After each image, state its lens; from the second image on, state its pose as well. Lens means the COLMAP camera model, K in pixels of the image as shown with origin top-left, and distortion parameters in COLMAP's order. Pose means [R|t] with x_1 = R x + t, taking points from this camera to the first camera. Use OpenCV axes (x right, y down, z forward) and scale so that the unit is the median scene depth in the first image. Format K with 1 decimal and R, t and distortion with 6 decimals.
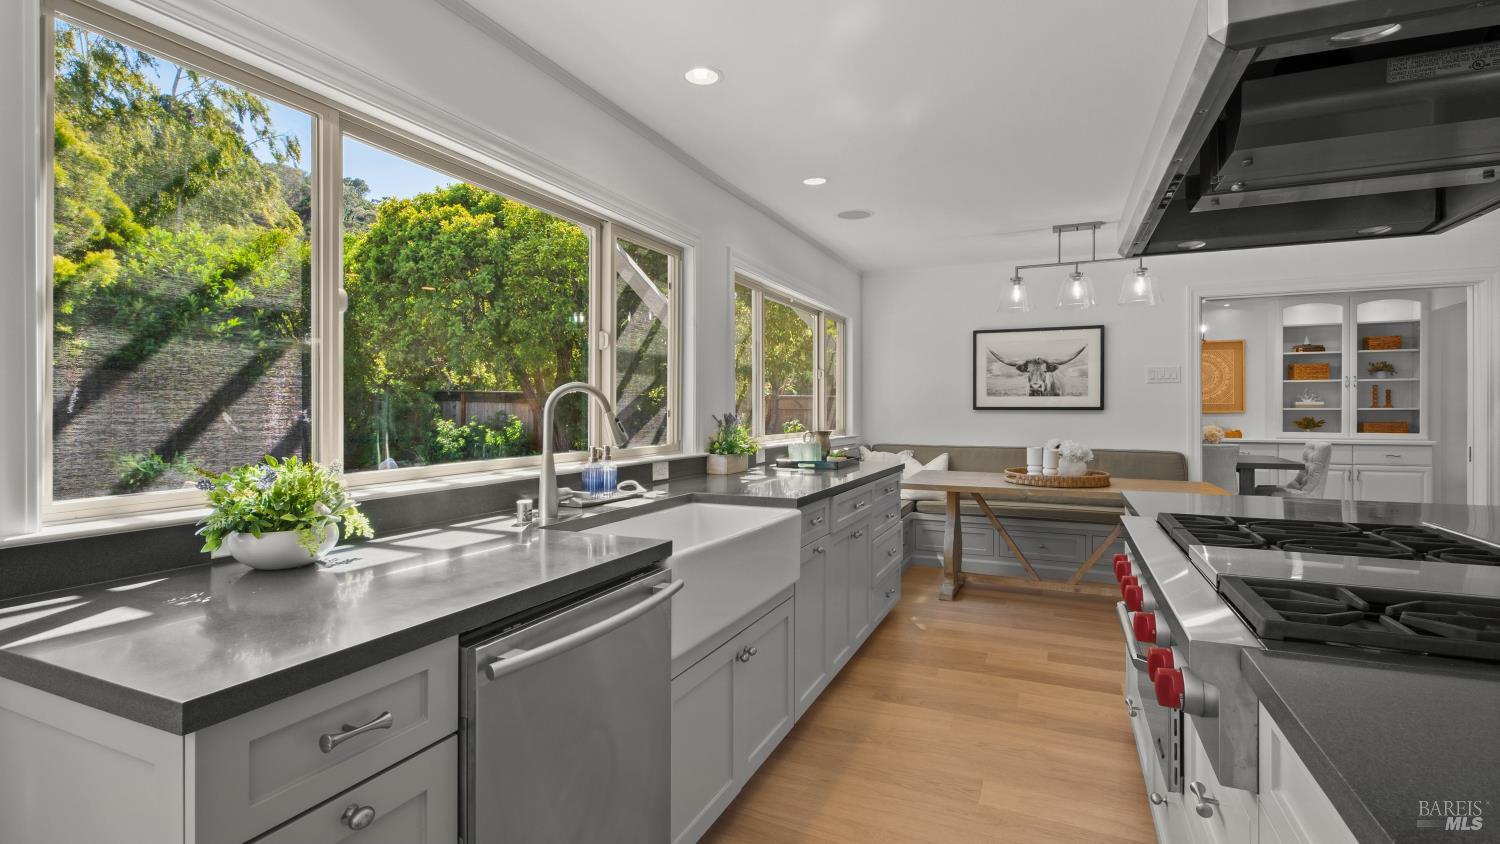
lens RADIAL K [[689.1, 0, 741.3], [0, 689.1, 404.7], [0, 0, 1]] dist [-0.000198, -0.000744]
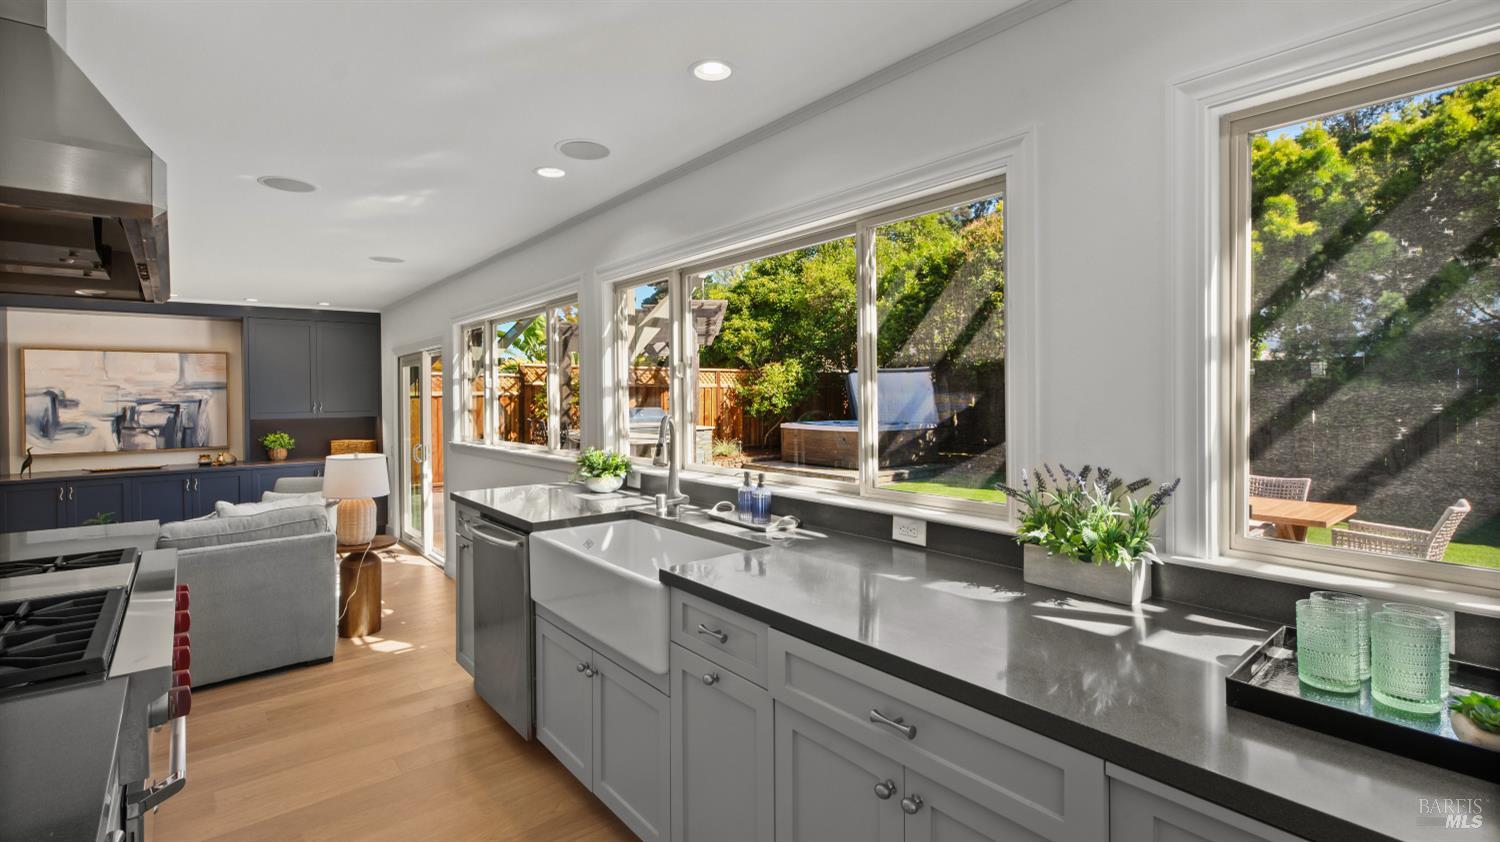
lens RADIAL K [[678.0, 0, 744.1], [0, 678.0, 395.3], [0, 0, 1]] dist [0.001125, -0.000325]
pose [[-0.439336, 0.003570, -0.898316, 0.374823], [0.010807, 0.999941, -0.001311, -0.028241], [0.898258, -0.010284, -0.439348, 0.741785]]
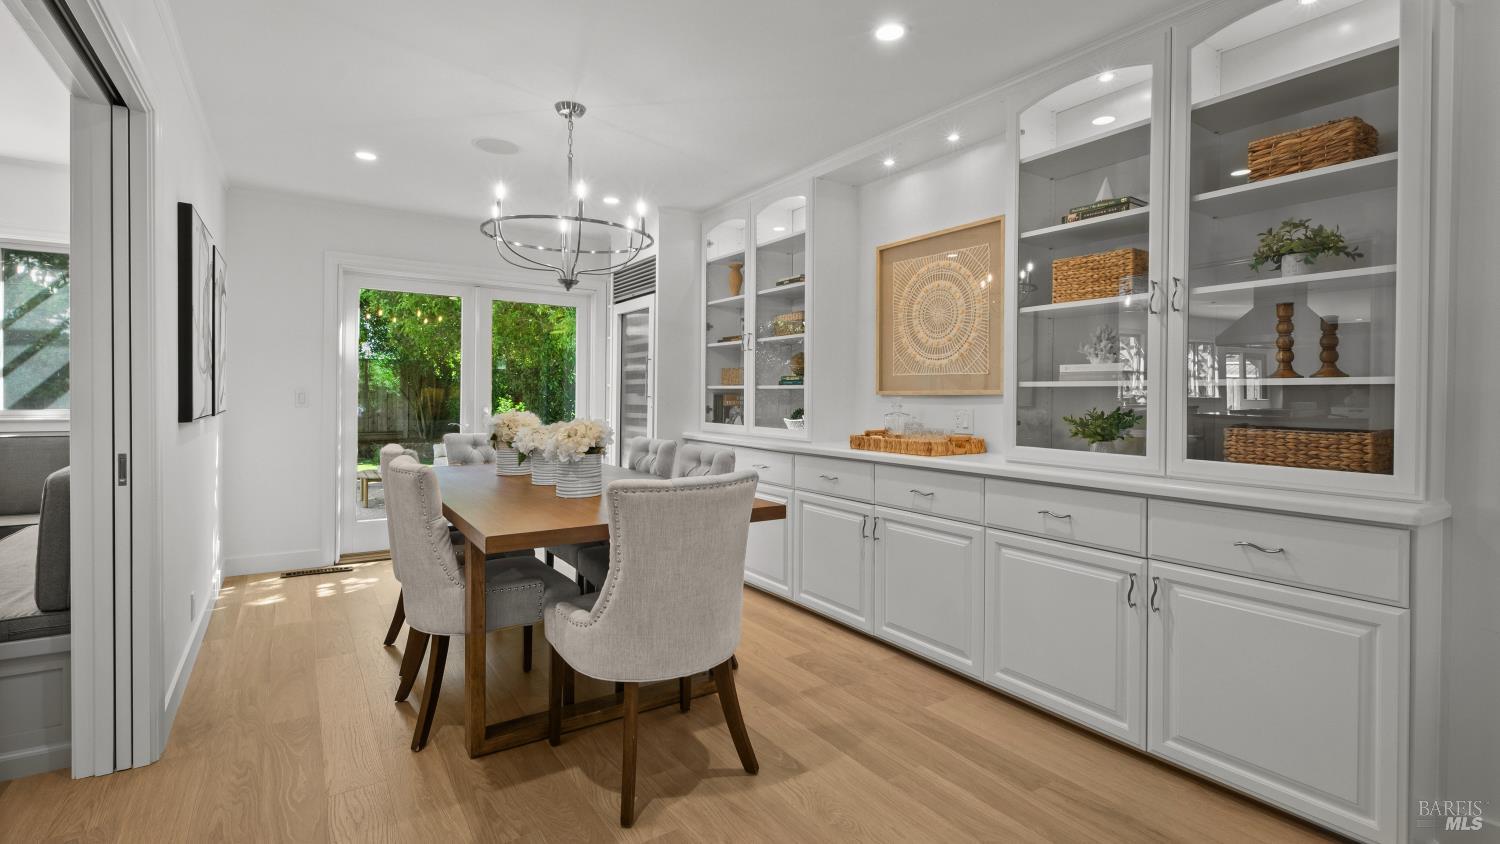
lens RADIAL K [[678.0, 0, 744.1], [0, 678.0, 396.3], [0, 0, 1]] dist [0.001125, -0.000325]
pose [[0.847076, 0.010439, -0.531370, 1.325511], [-0.005213, 0.999922, 0.011332, 0.014585], [0.531447, -0.006829, 0.847064, 0.942045]]
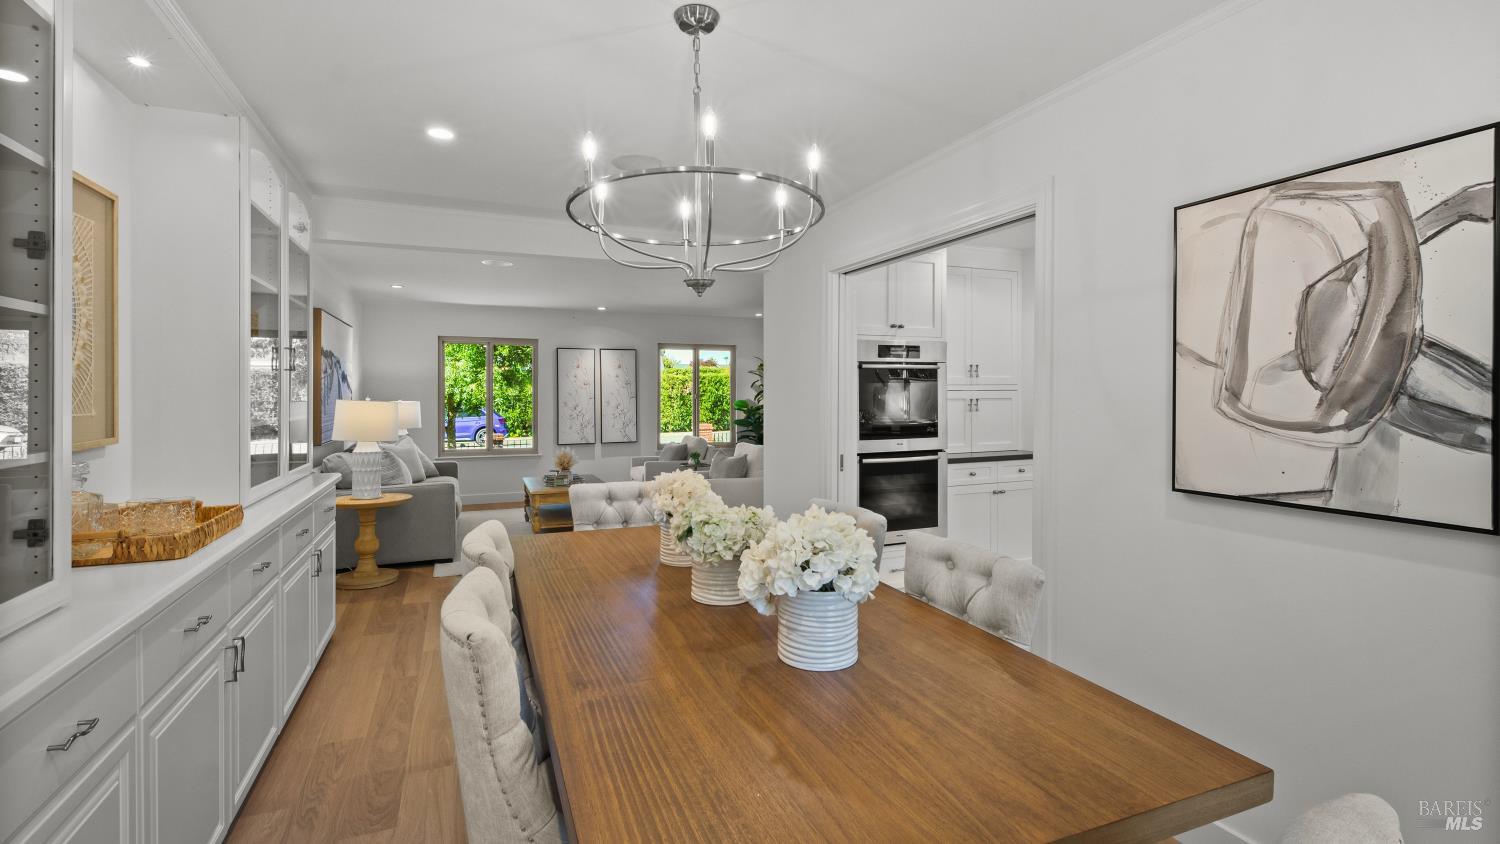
lens RADIAL K [[678.0, 0, 744.1], [0, 678.0, 396.3], [0, 0, 1]] dist [0.001125, -0.000325]
pose [[-0.730442, -0.001607, 0.682973, 0.534338], [-0.000662, 0.999998, 0.001645, -0.015328], [-0.682974, 0.000750, -0.730442, 1.686166]]
